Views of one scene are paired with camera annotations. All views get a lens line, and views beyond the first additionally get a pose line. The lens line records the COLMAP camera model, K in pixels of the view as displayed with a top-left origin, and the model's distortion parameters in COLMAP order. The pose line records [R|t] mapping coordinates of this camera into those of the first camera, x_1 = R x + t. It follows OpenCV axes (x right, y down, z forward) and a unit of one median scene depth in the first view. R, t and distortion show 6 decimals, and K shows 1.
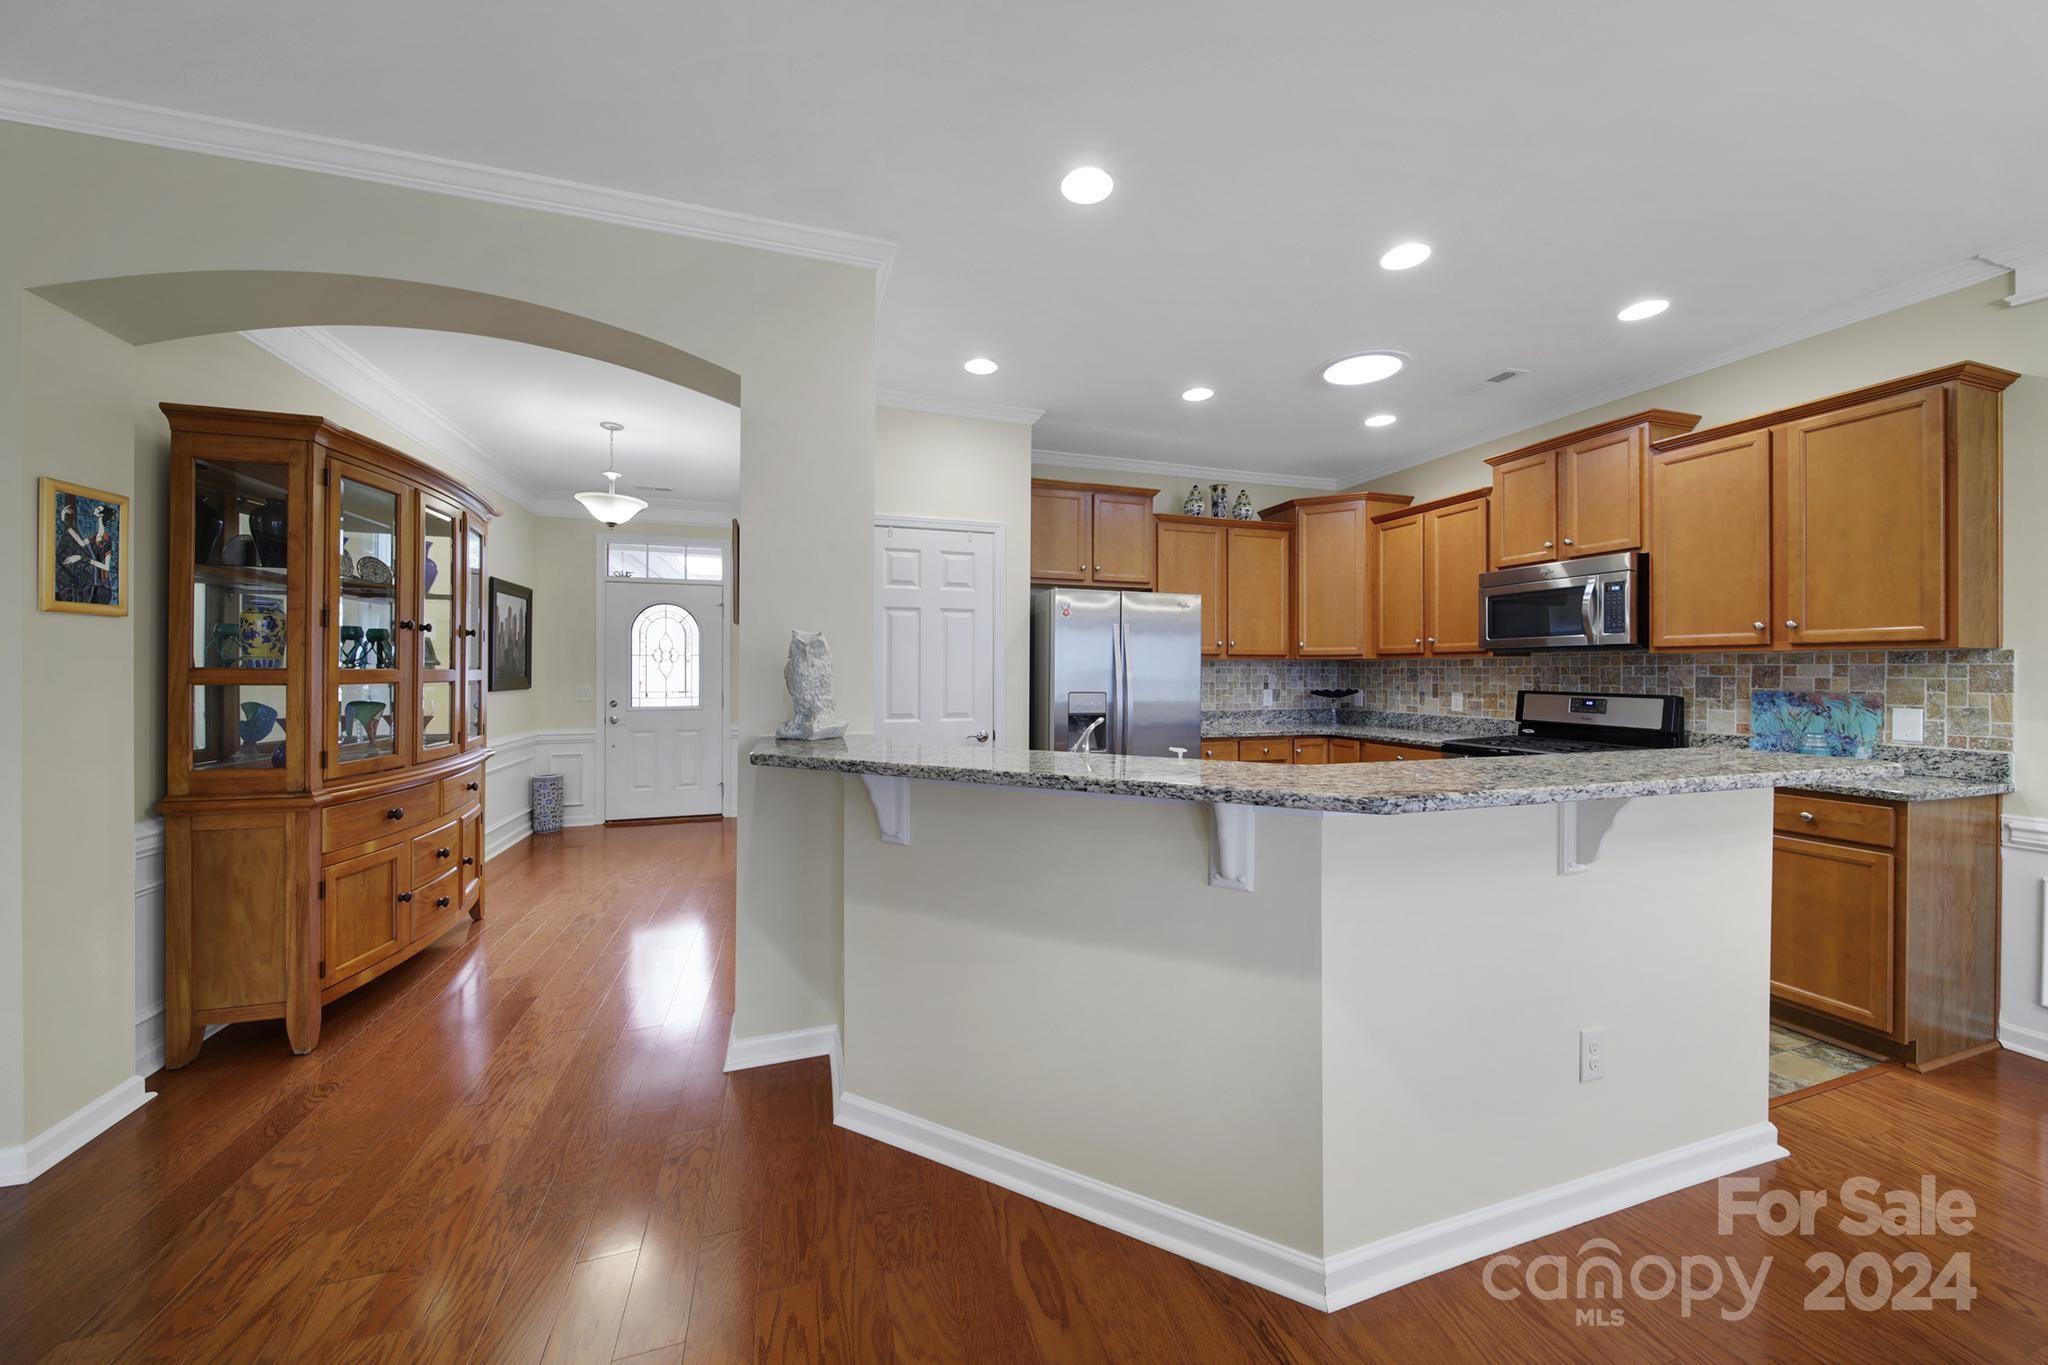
lens RADIAL K [[726.4, 0, 1022.9], [0, 726.4, 665.4], [0, 0, 1]] dist [-0.002072, -0.000236]
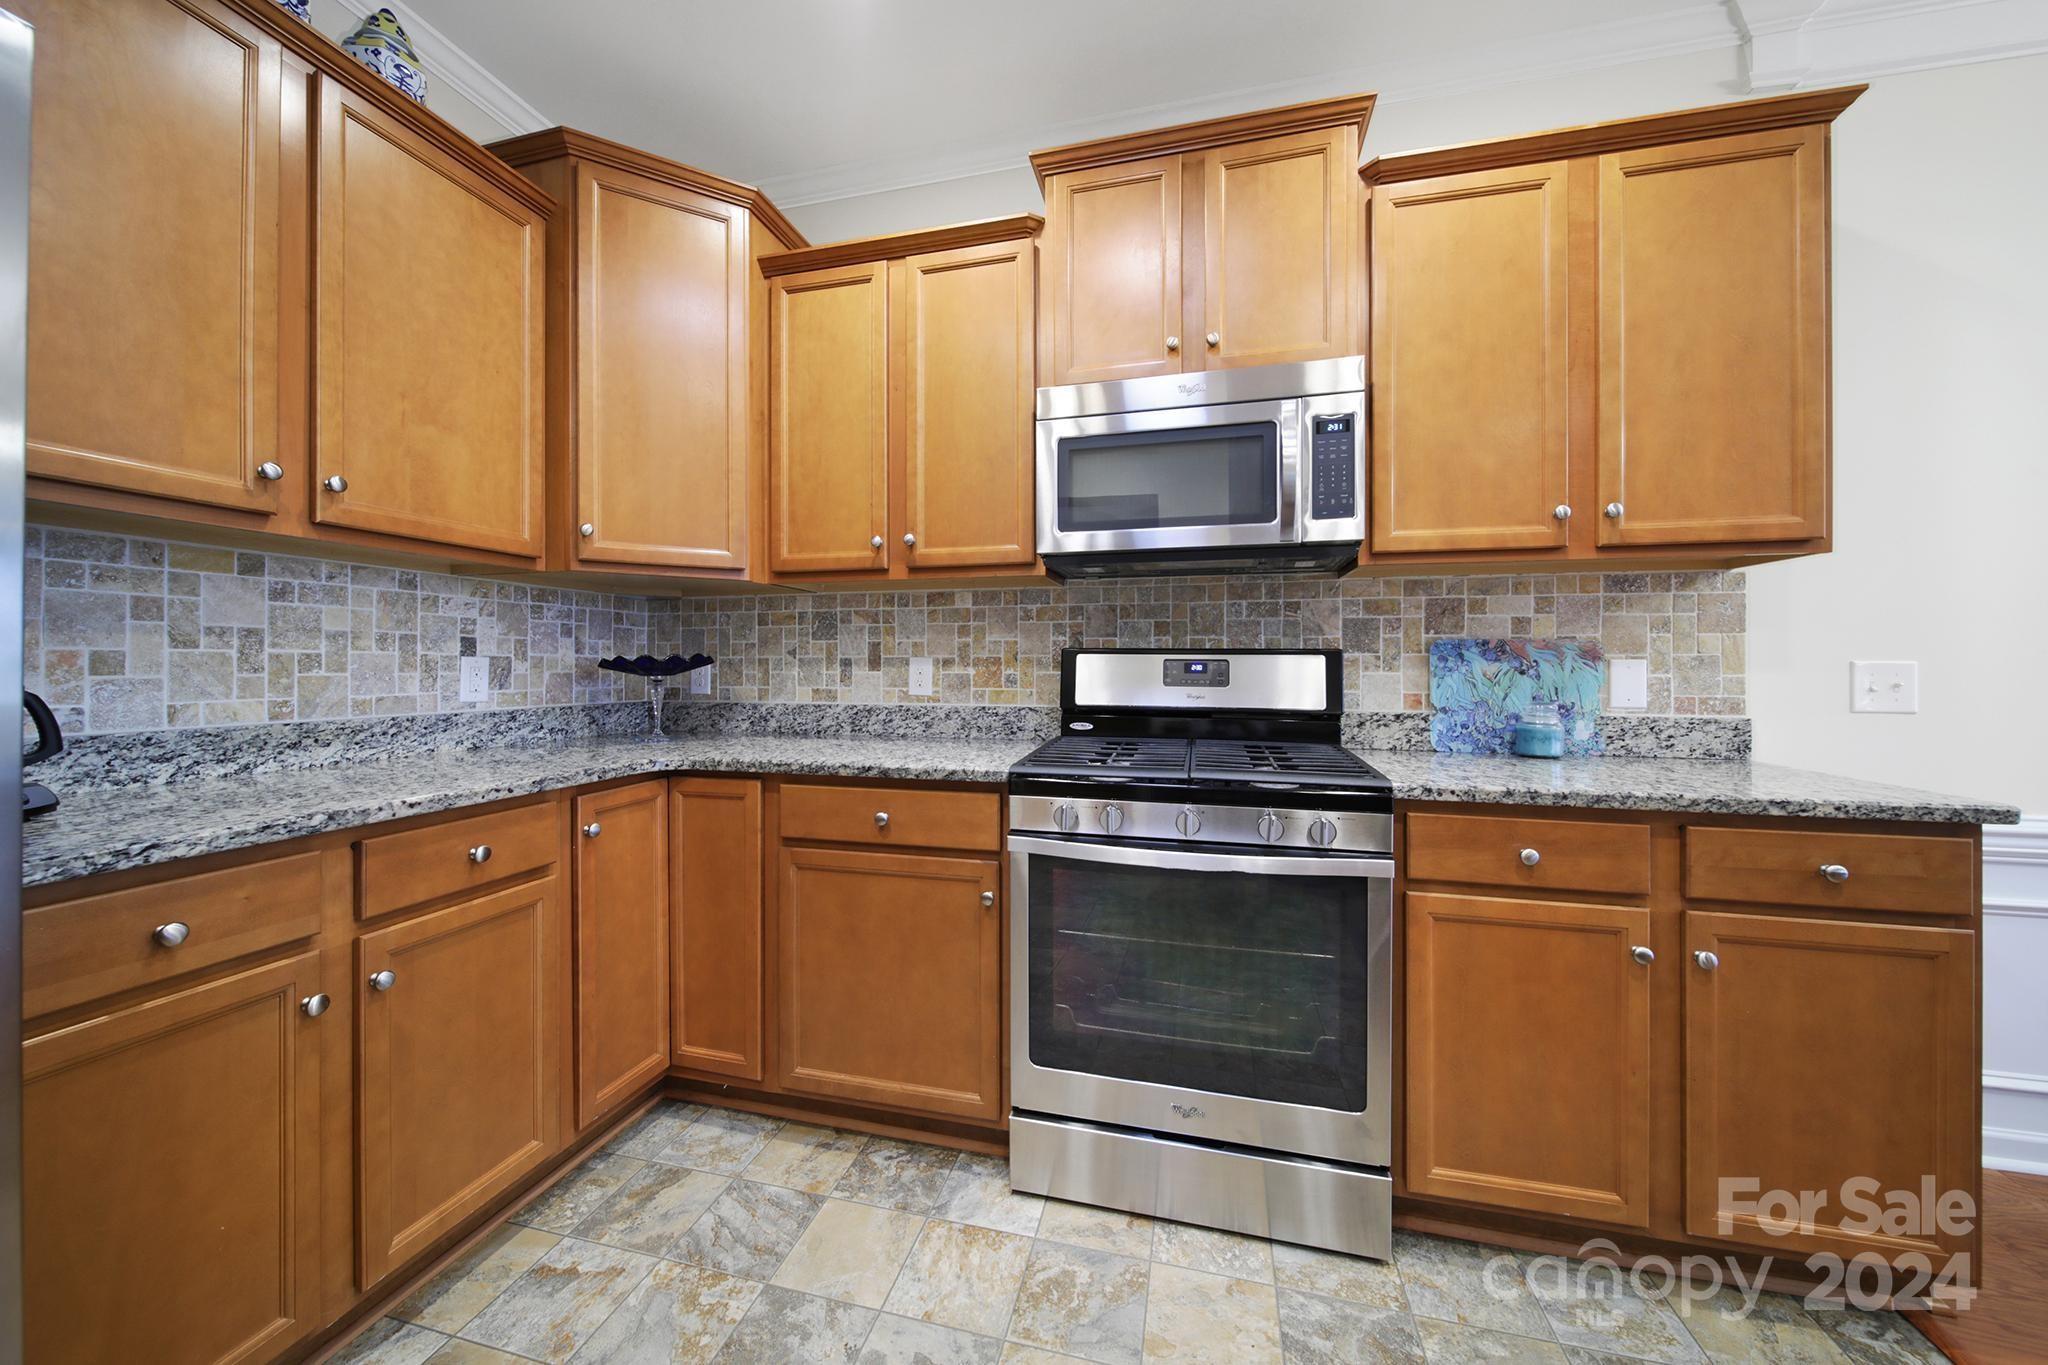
lens RADIAL K [[726.4, 0, 1022.9], [0, 726.4, 665.4], [0, 0, 1]] dist [-0.002072, -0.000236]
pose [[0.542283, -0.000760, 0.840196, 0.219314], [-0.006808, 0.999963, 0.005299, 0.040982], [-0.840169, -0.008593, 0.542257, 0.693707]]
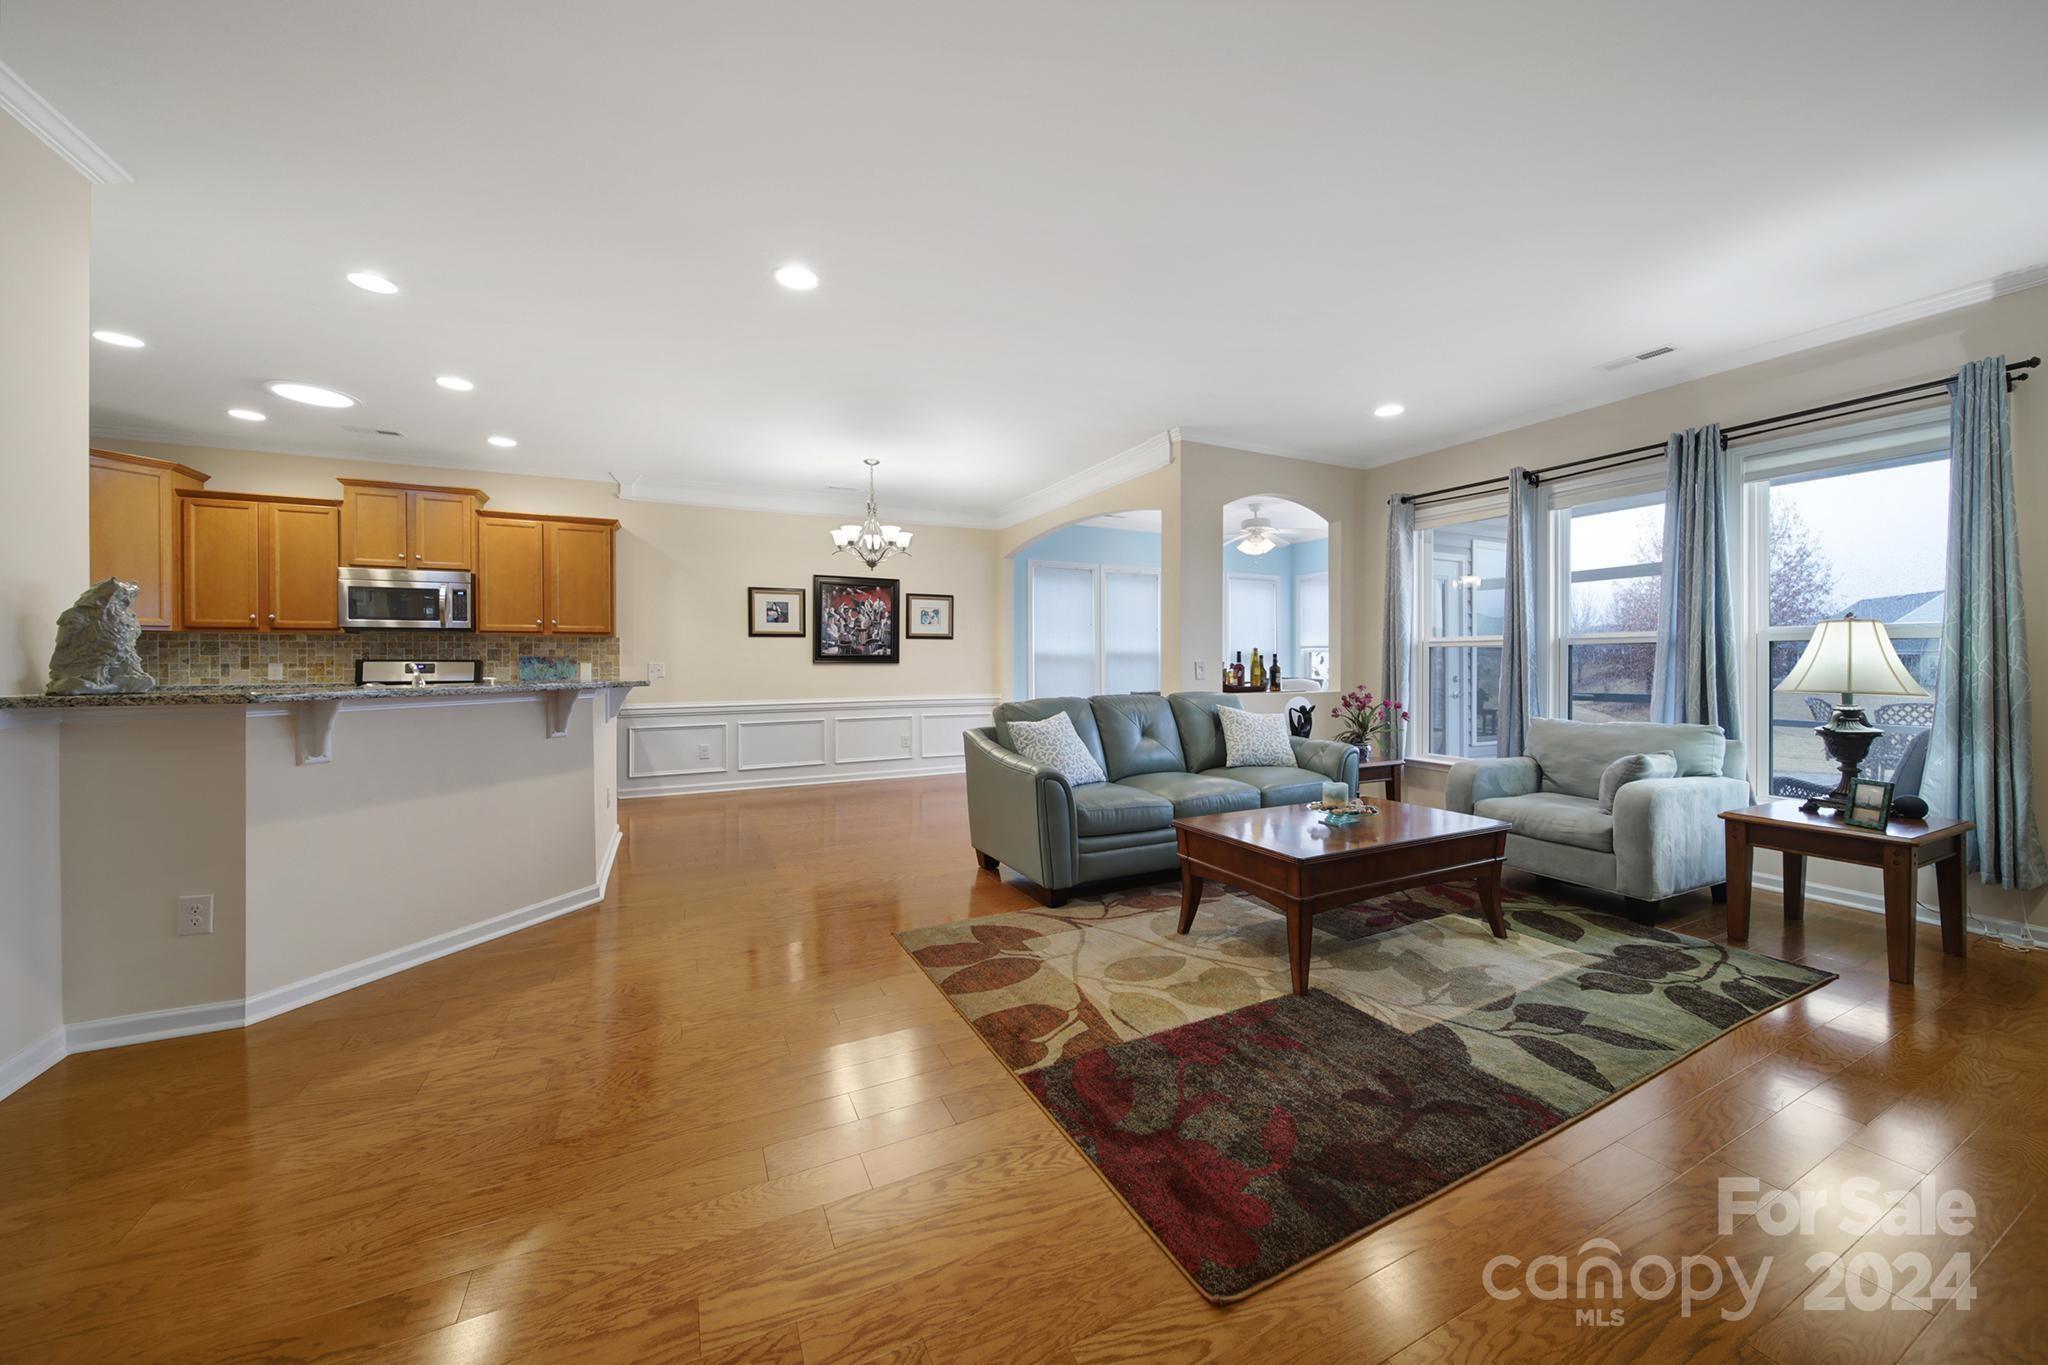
lens RADIAL K [[726.4, 0, 1022.9], [0, 726.4, 665.4], [0, 0, 1]] dist [-0.002072, -0.000236]
pose [[-0.131979, -0.007304, 0.991226, -0.722315], [-0.004068, 0.999968, 0.006826, 0.028910], [-0.991244, -0.003132, -0.132004, -0.019949]]
